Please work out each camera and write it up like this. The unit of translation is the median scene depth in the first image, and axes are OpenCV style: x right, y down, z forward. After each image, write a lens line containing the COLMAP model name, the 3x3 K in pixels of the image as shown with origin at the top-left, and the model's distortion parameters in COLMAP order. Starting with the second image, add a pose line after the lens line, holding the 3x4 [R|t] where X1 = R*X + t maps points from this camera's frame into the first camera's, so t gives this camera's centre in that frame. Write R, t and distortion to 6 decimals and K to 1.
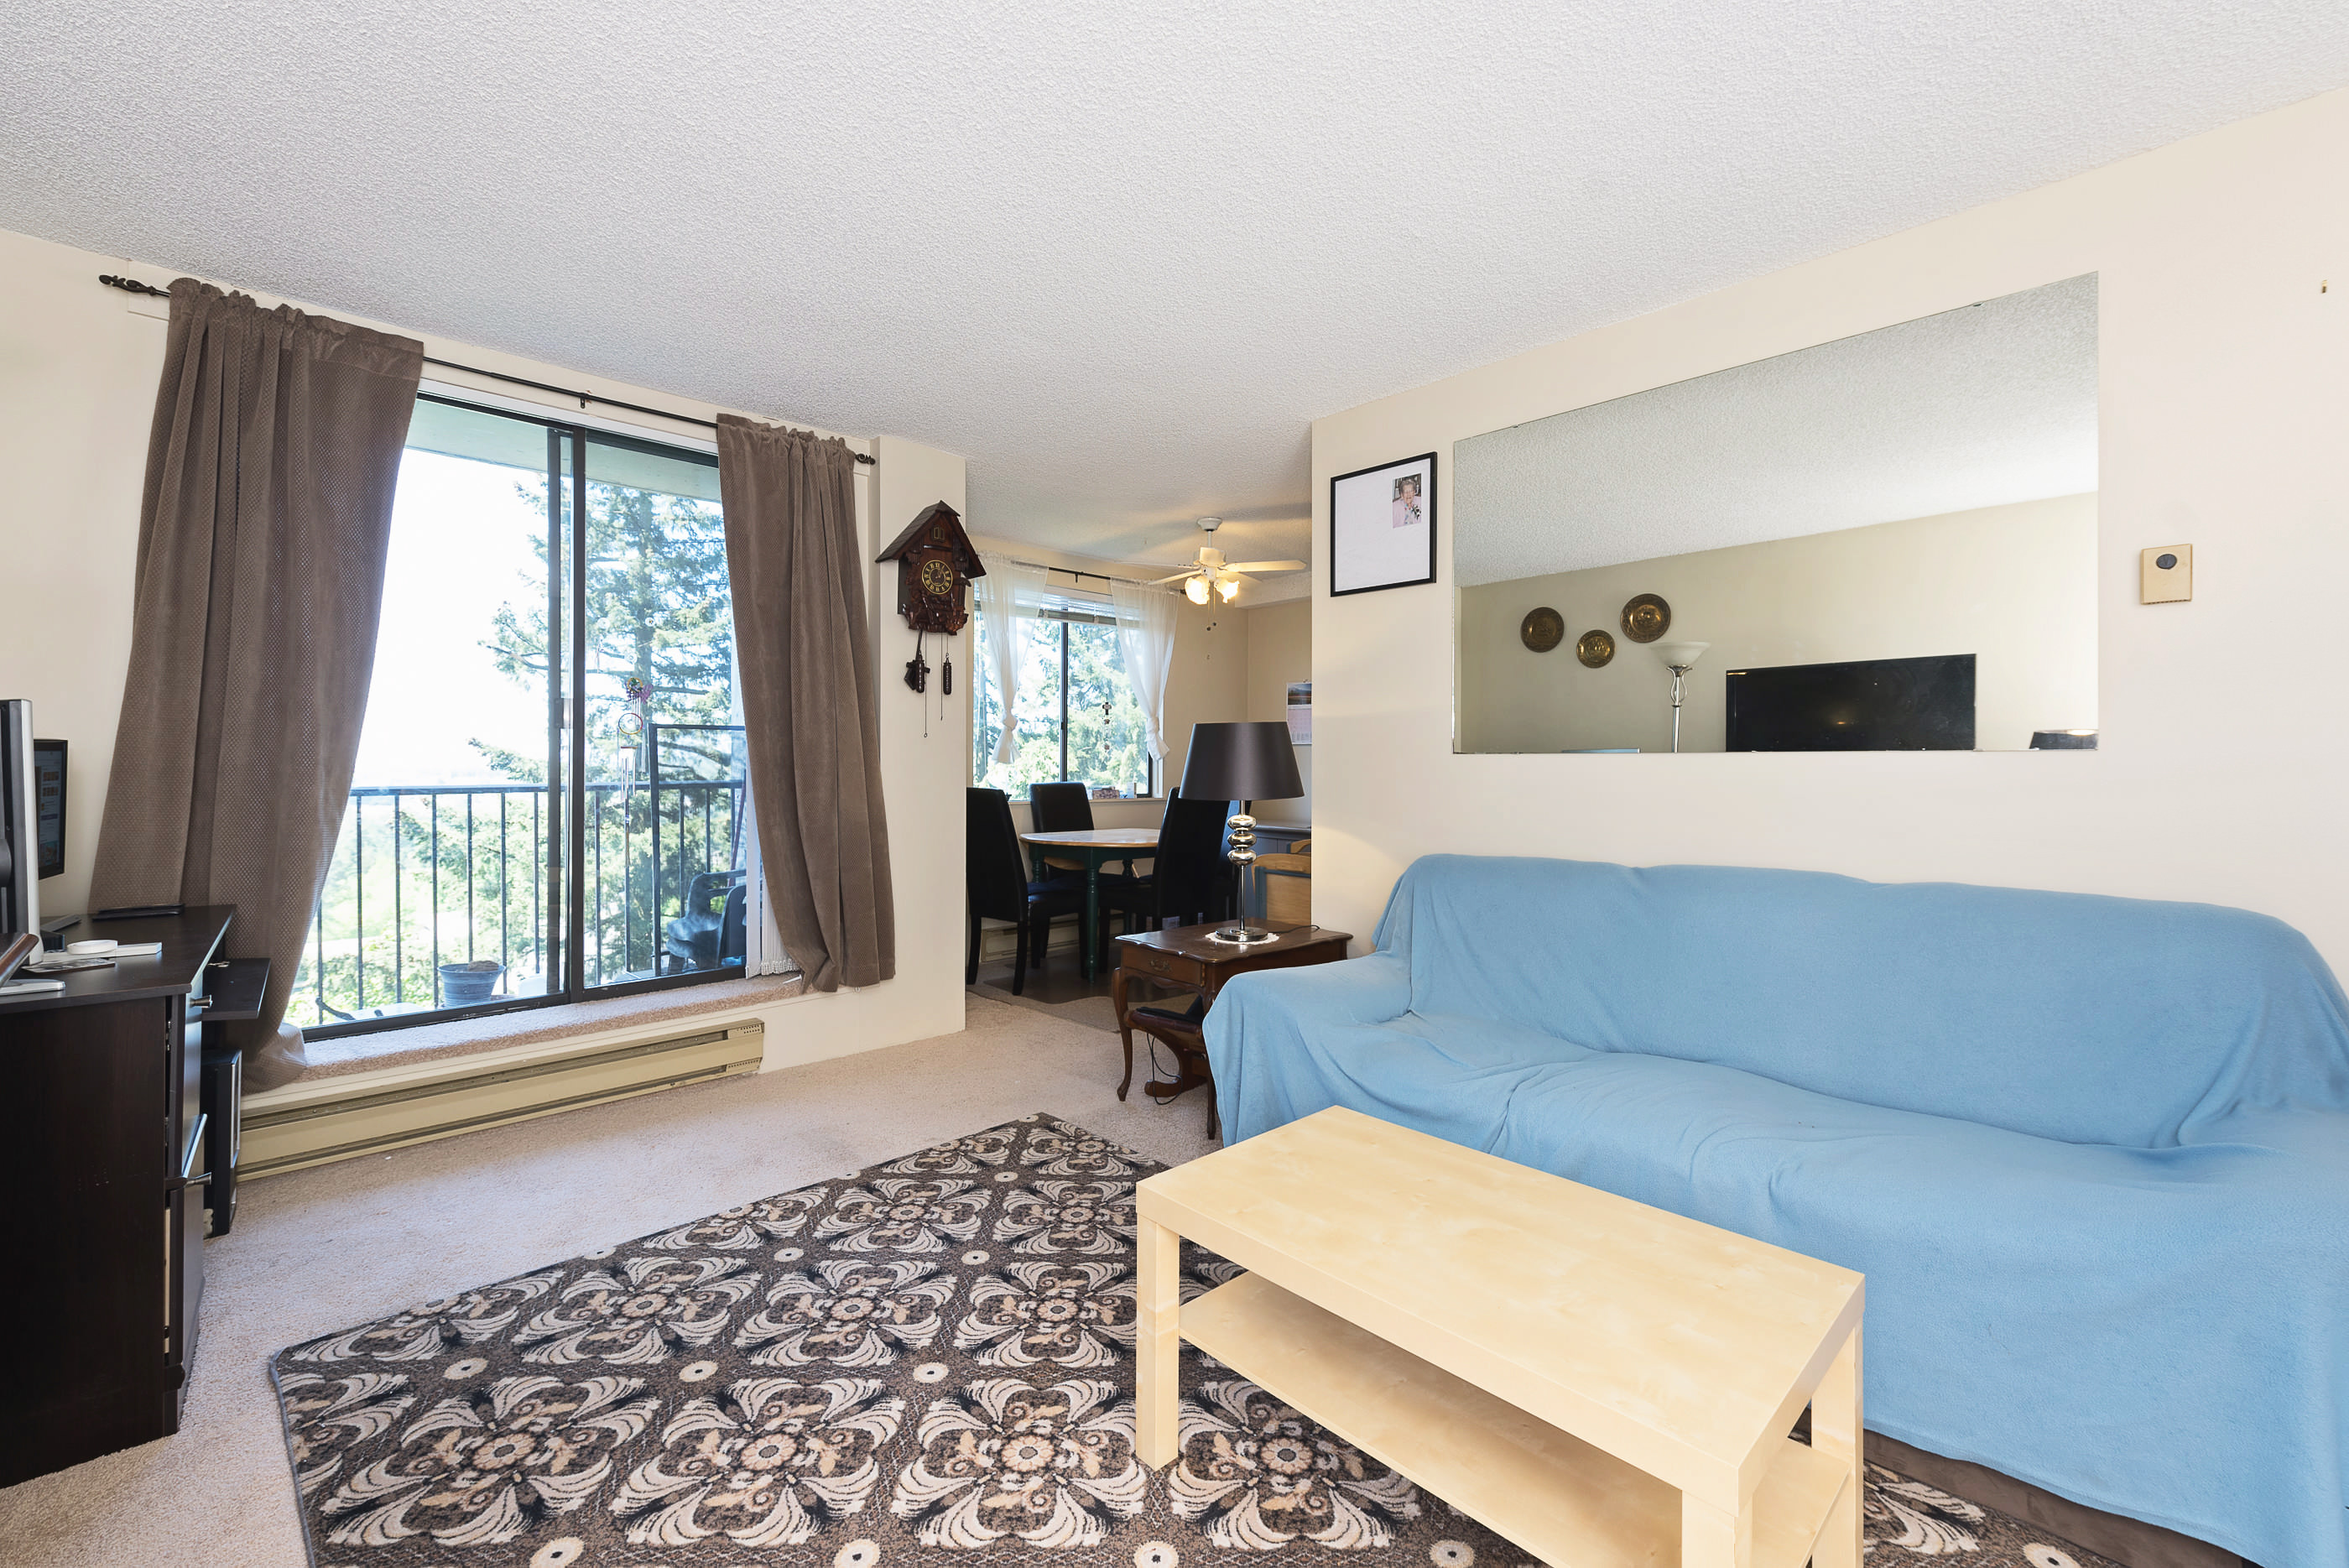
lens RADIAL K [[982.4, 0, 1114.1], [0, 982.4, 758.3], [0, 0, 1]] dist [0.002420, -0.002701]
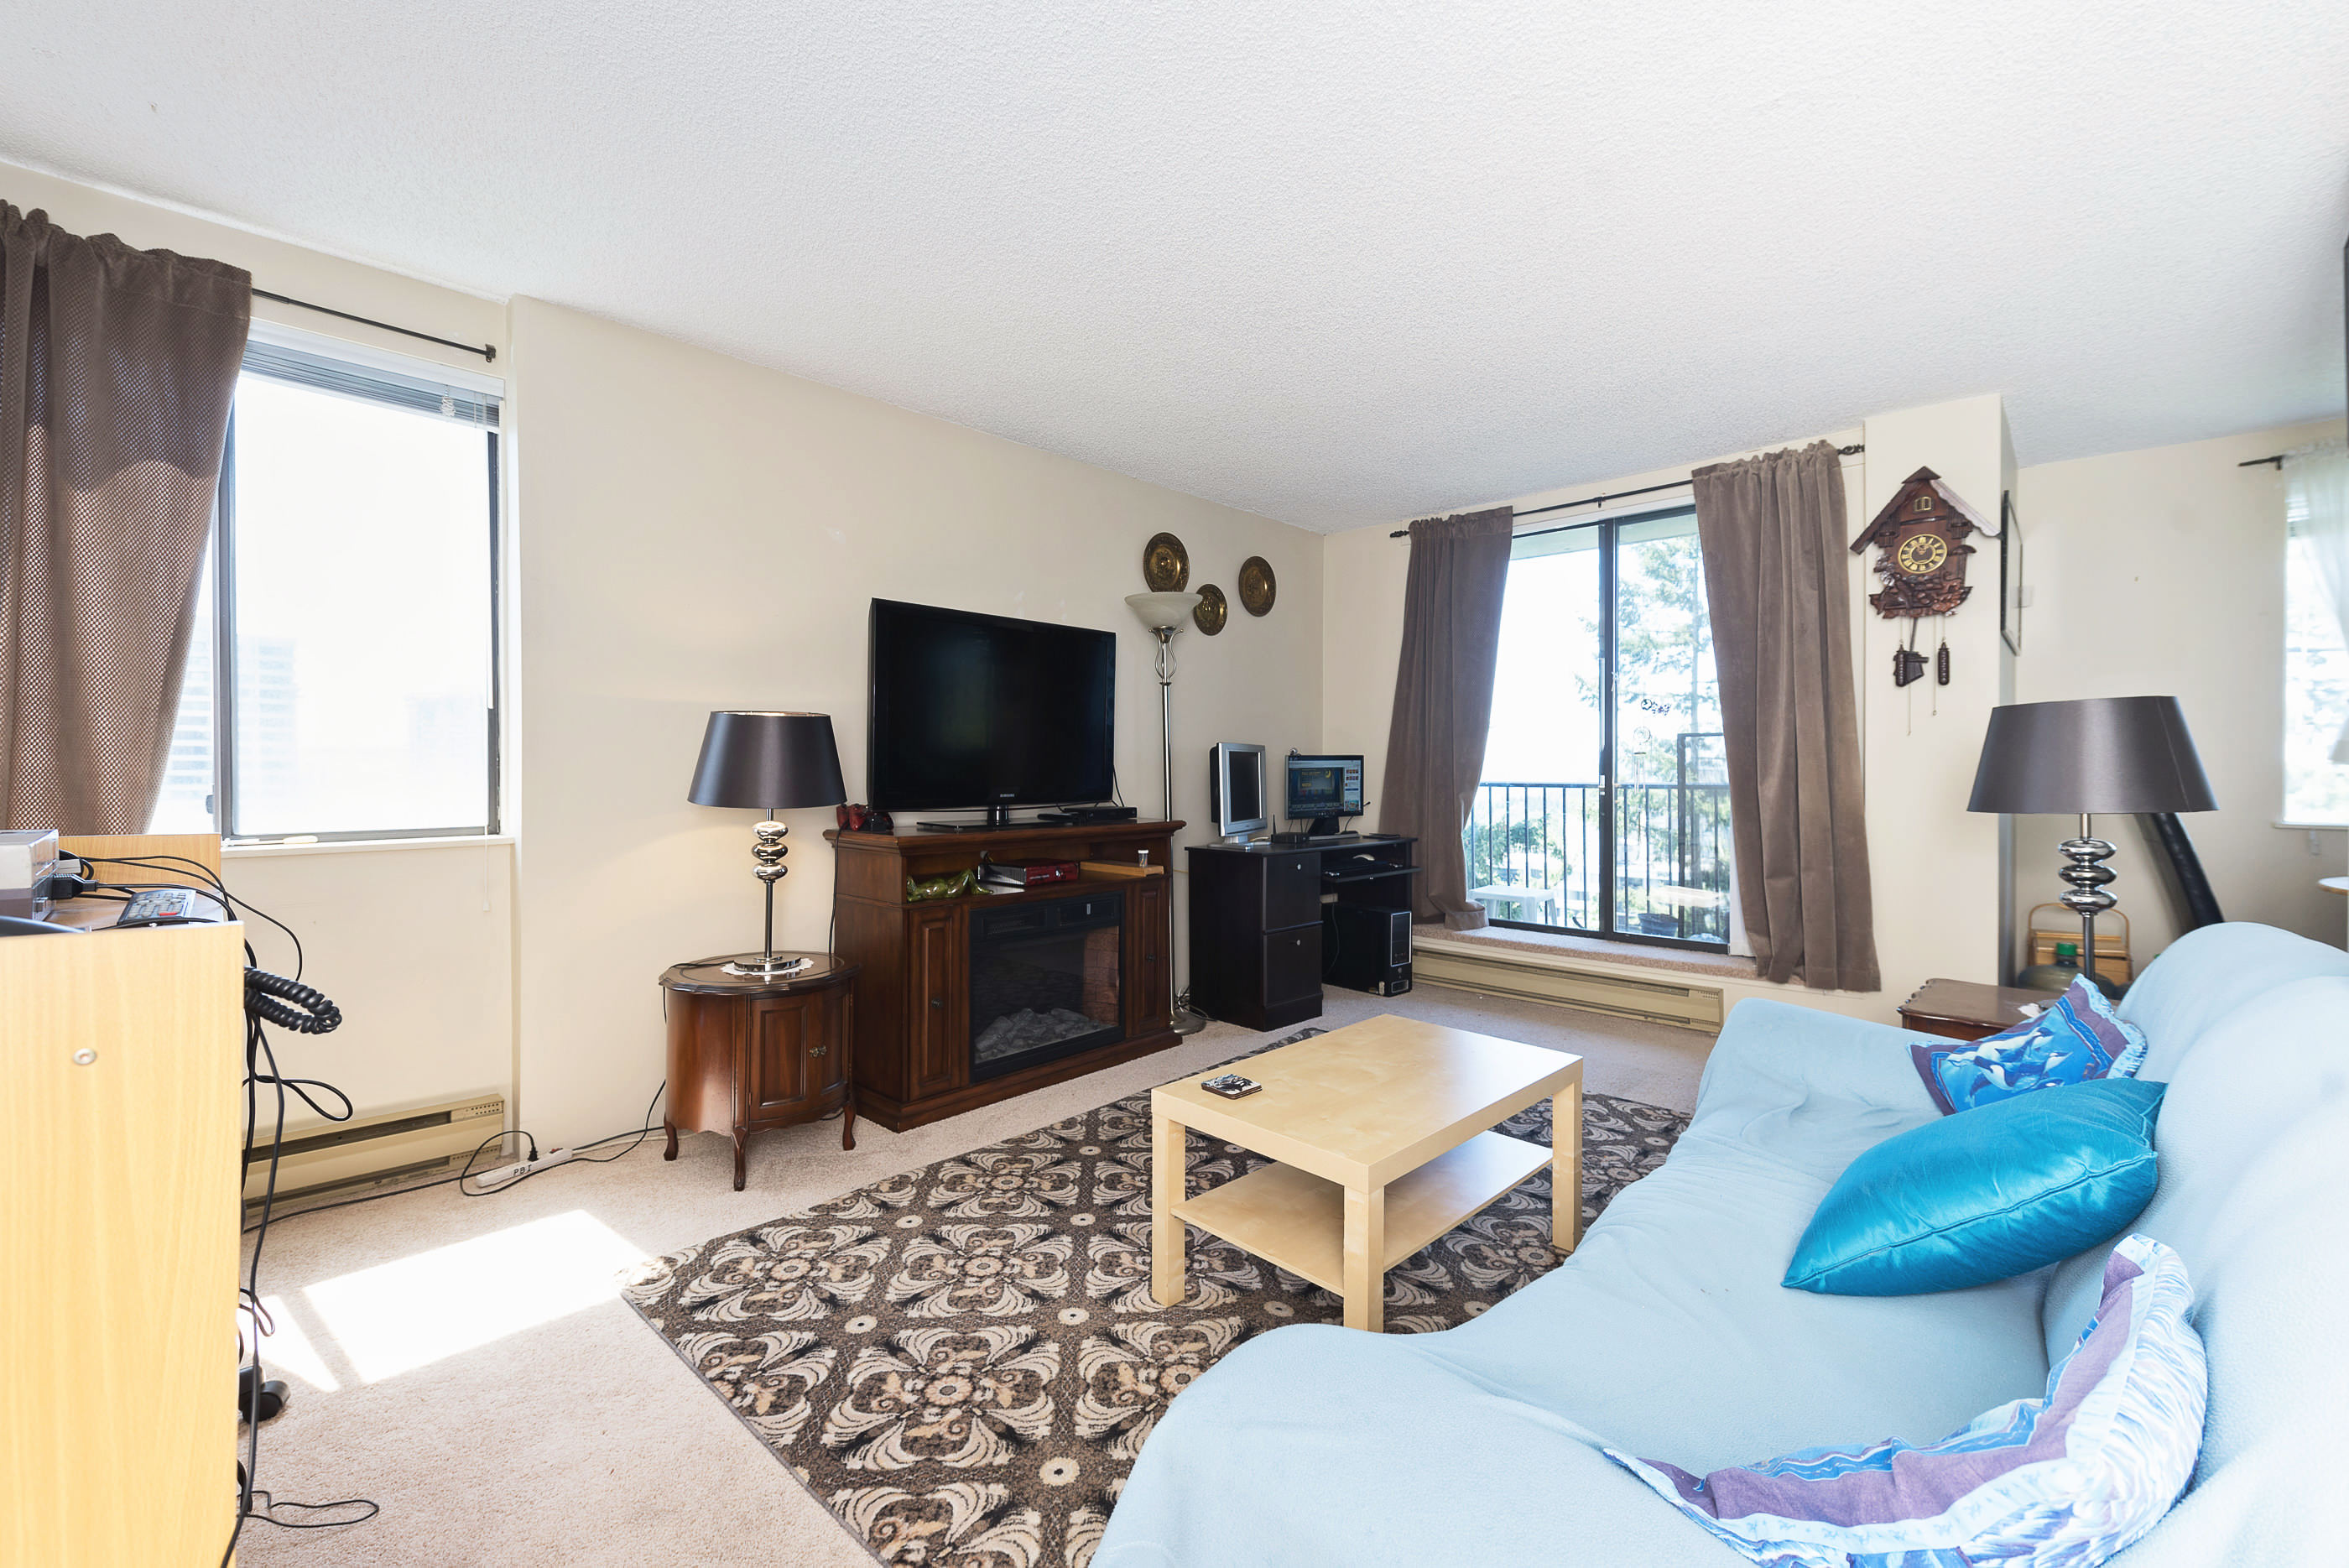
lens RADIAL K [[982.4, 0, 1165.0], [0, 982.4, 769.4], [0, 0, 1]] dist [0.002420, -0.002701]
pose [[0.039597, -0.000276, -0.999216, 0.765530], [0.003635, 0.999993, -0.000133, 0.007832], [0.999209, -0.003627, 0.039598, 0.320295]]
